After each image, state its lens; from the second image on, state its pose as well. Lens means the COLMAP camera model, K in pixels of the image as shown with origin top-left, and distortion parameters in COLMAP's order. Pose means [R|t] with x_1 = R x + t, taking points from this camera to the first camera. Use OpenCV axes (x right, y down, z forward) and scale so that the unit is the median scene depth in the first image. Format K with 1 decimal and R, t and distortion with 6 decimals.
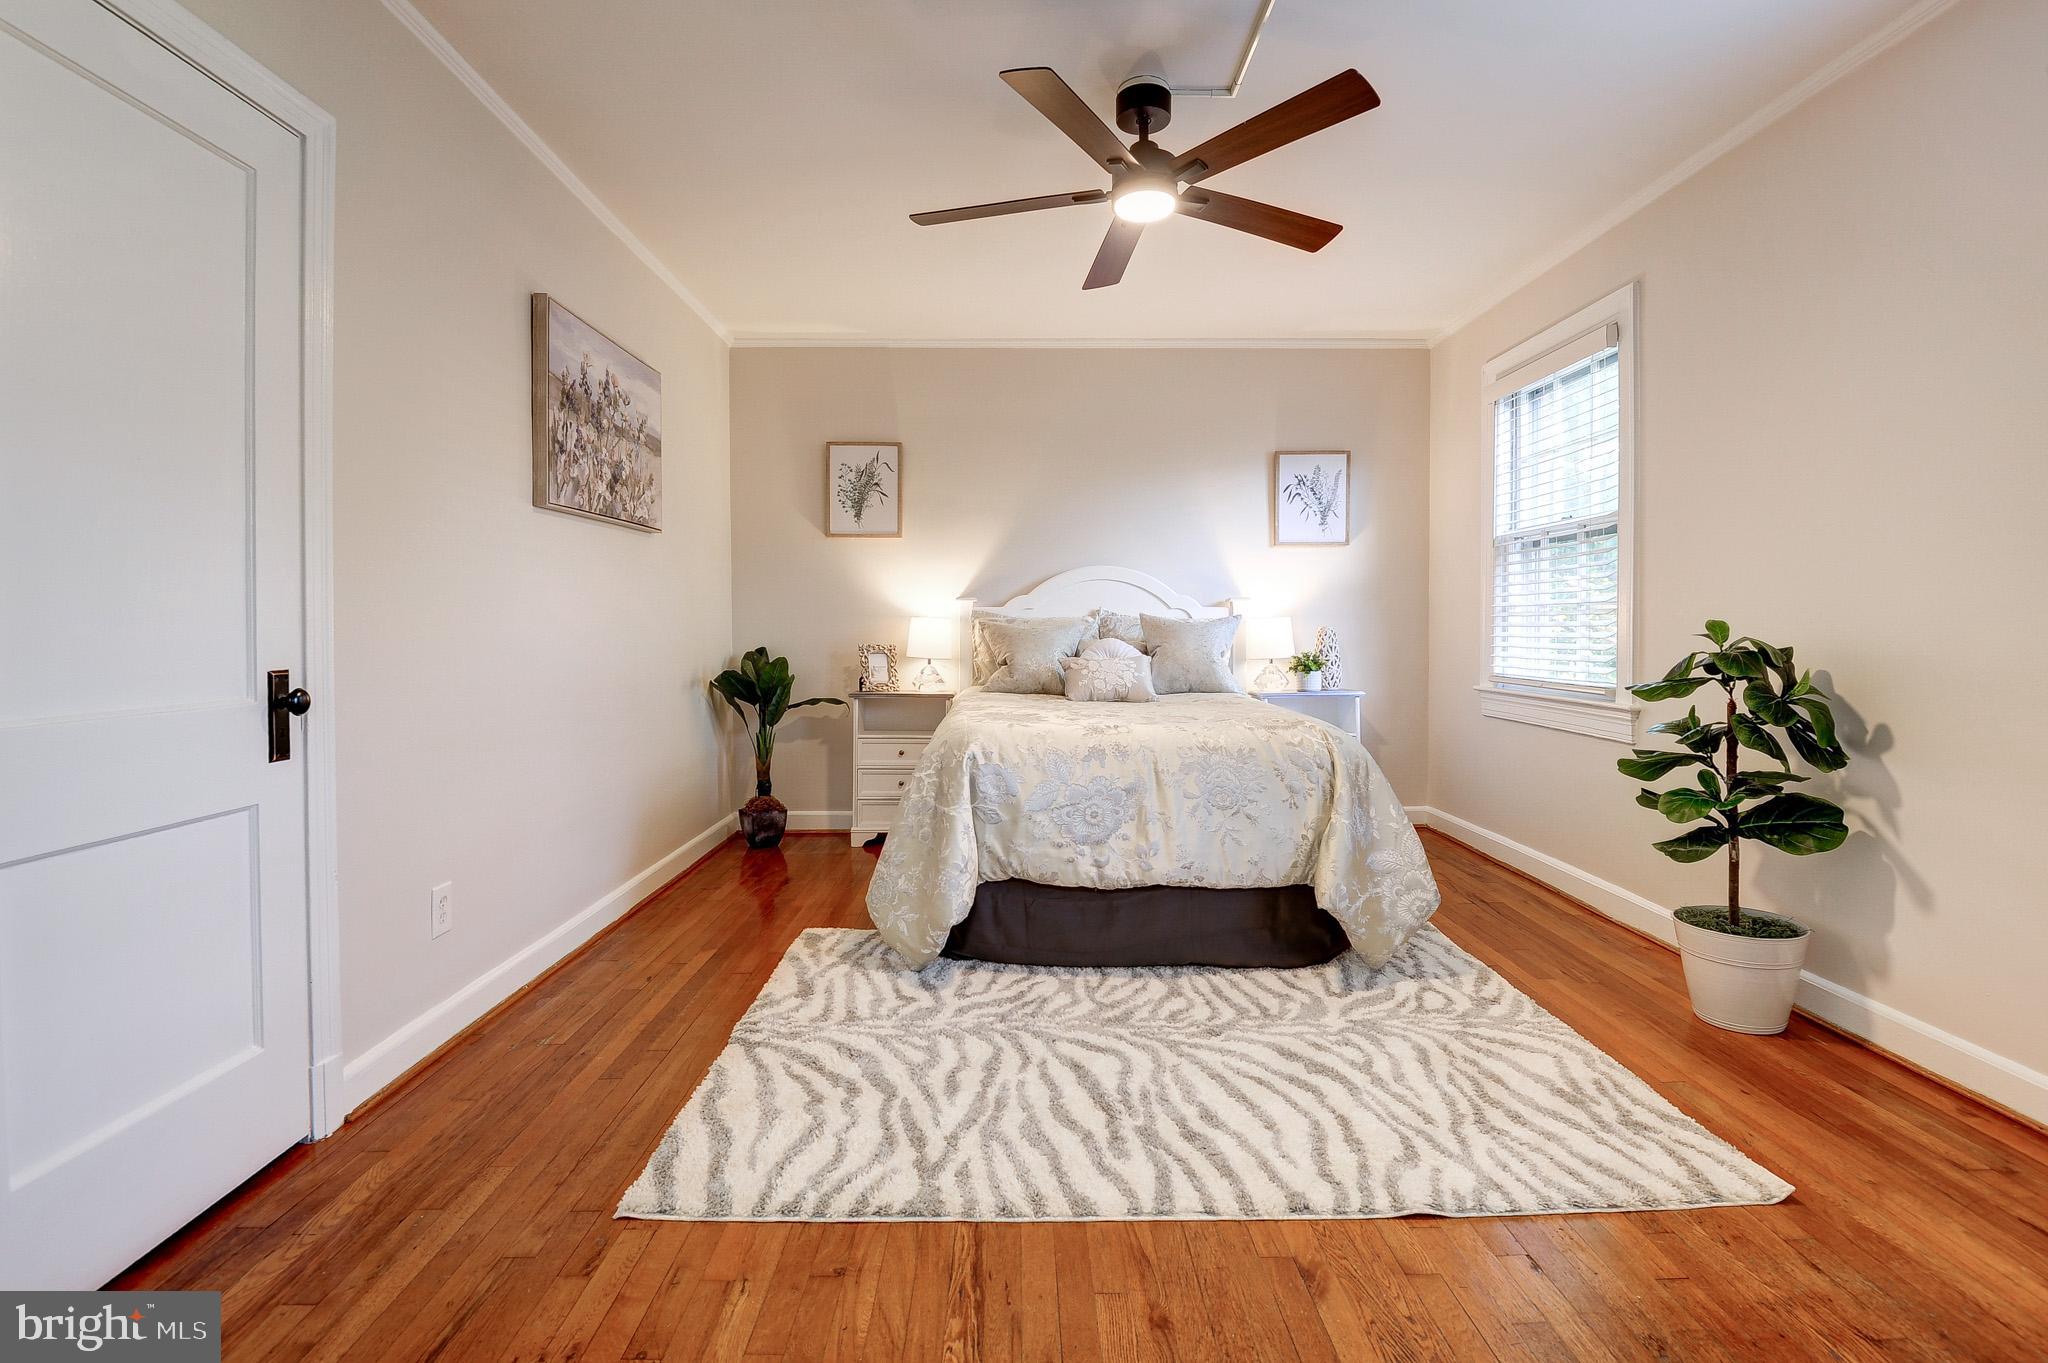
lens RADIAL K [[958.6, 0, 977.4], [0, 958.6, 631.6], [0, 0, 1]] dist [0.002844, -0.016804]
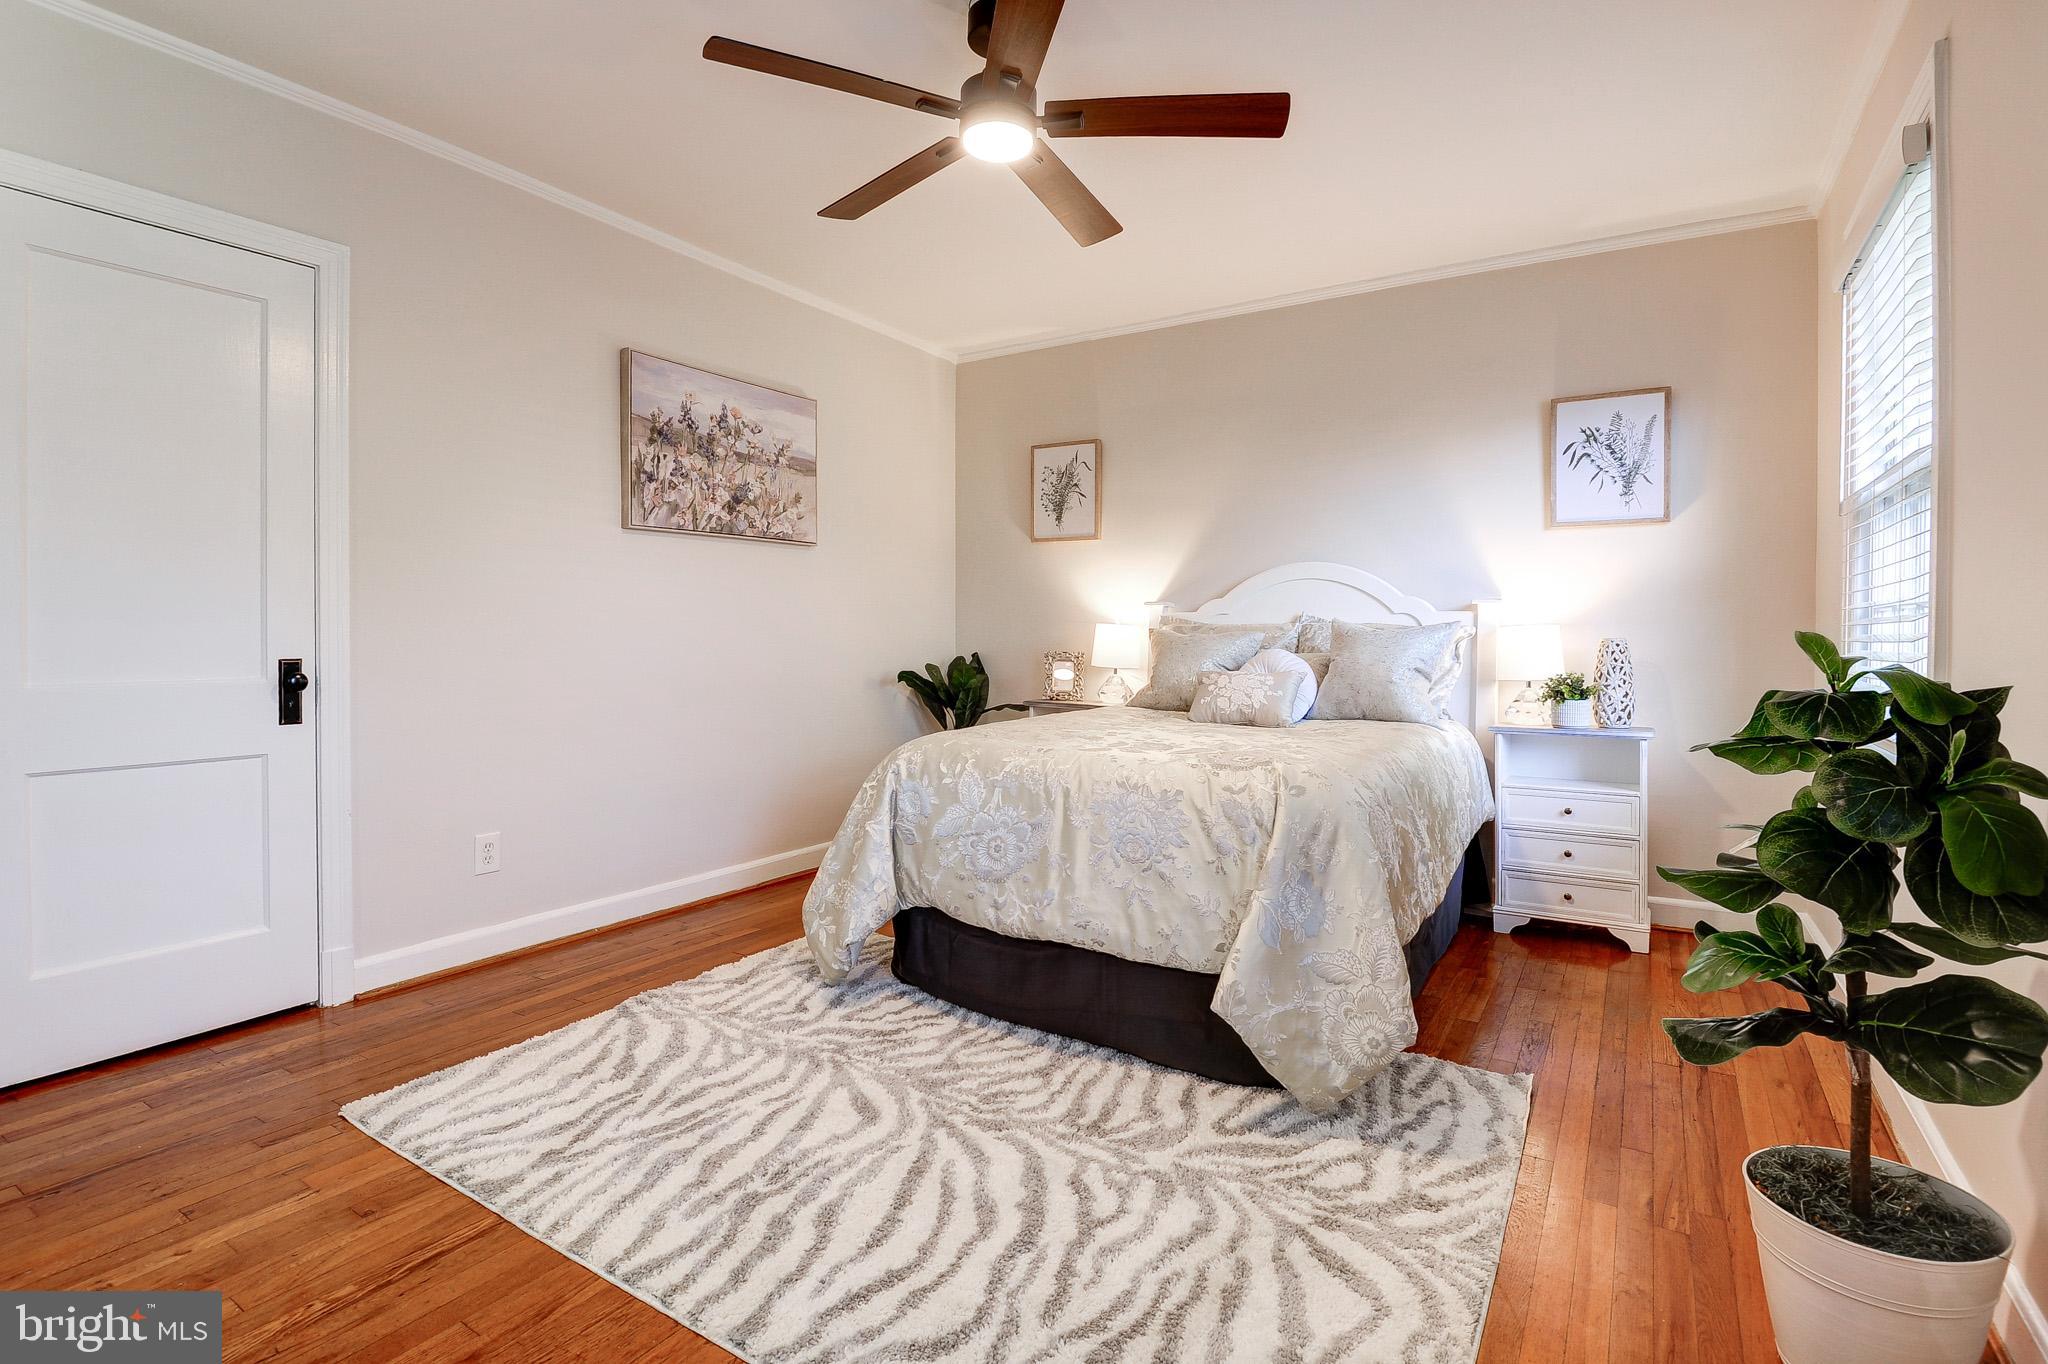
lens RADIAL K [[958.6, 0, 1048.2], [0, 958.6, 641.6], [0, 0, 1]] dist [0.002844, -0.016804]
pose [[0.843547, 0.012750, -0.536903, 0.626711], [-0.011236, 0.999918, 0.006093, -0.003952], [0.536937, 0.000893, 0.843622, 0.283334]]
